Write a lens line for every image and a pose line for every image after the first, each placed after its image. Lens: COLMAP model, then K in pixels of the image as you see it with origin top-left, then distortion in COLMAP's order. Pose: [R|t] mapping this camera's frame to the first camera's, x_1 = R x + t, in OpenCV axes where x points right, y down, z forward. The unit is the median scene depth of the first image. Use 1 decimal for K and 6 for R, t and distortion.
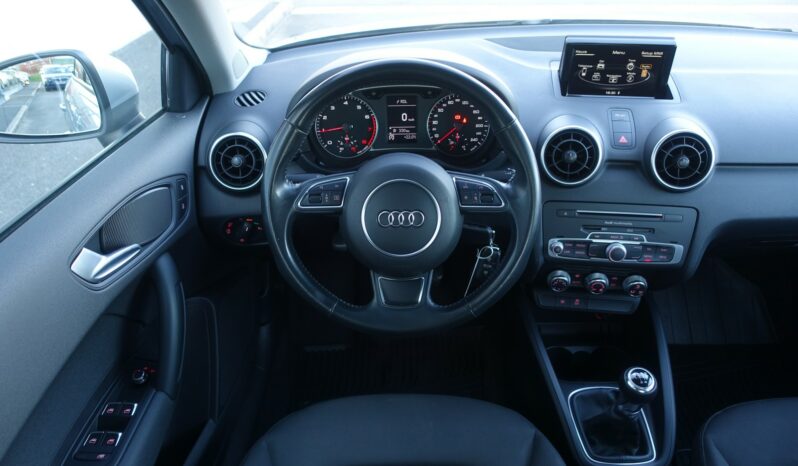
lens RADIAL K [[549.9, 0, 399.0], [0, 549.9, 233.0], [0, 0, 1]] dist [-0.000112, -0.000356]
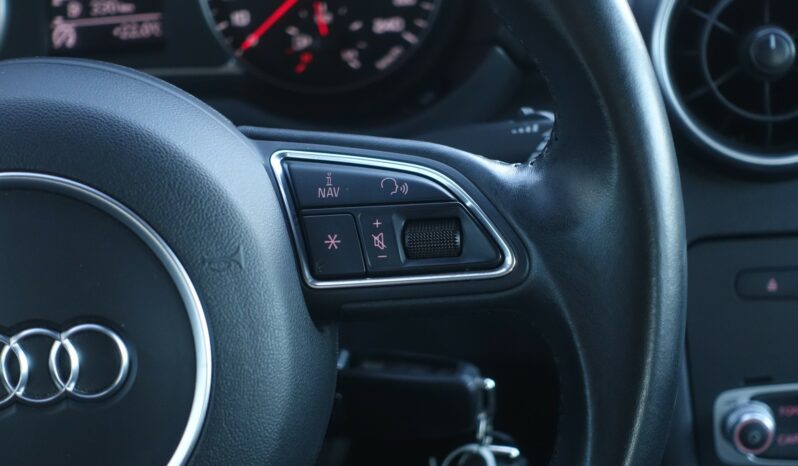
lens RADIAL K [[1461.1, 0, 399.0], [0, 1461.1, 233.0], [0, 0, 1]] dist [-0.072839, -0.165971]
pose [[0.993325, -0.069326, 0.092190, 0.079800], [0.077713, 0.992838, -0.090737, -0.012610], [-0.085239, 0.097296, 0.991599, 0.370085]]
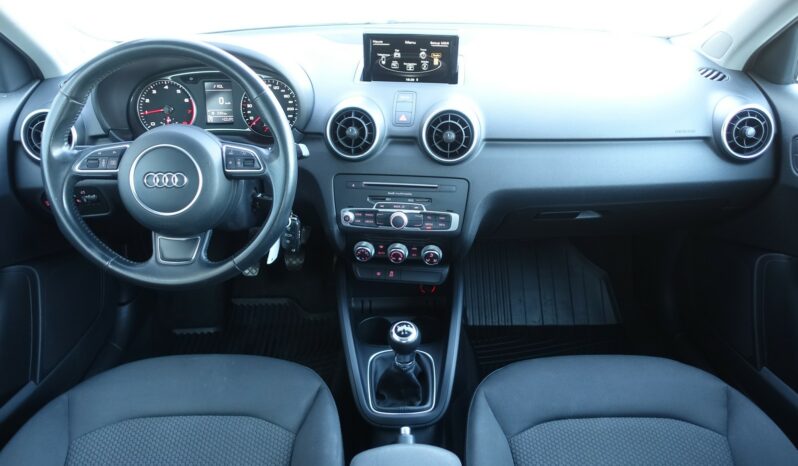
lens RADIAL K [[552.2, 0, 390.5], [0, 552.2, 232.6], [0, 0, 1]] dist [0.004350, 0.002467]
pose [[0.999778, -0.000466, 0.021058, 0.354049], [0.001199, 0.999394, -0.034784, 0.097573], [-0.021029, 0.034801, 0.999173, -0.100921]]
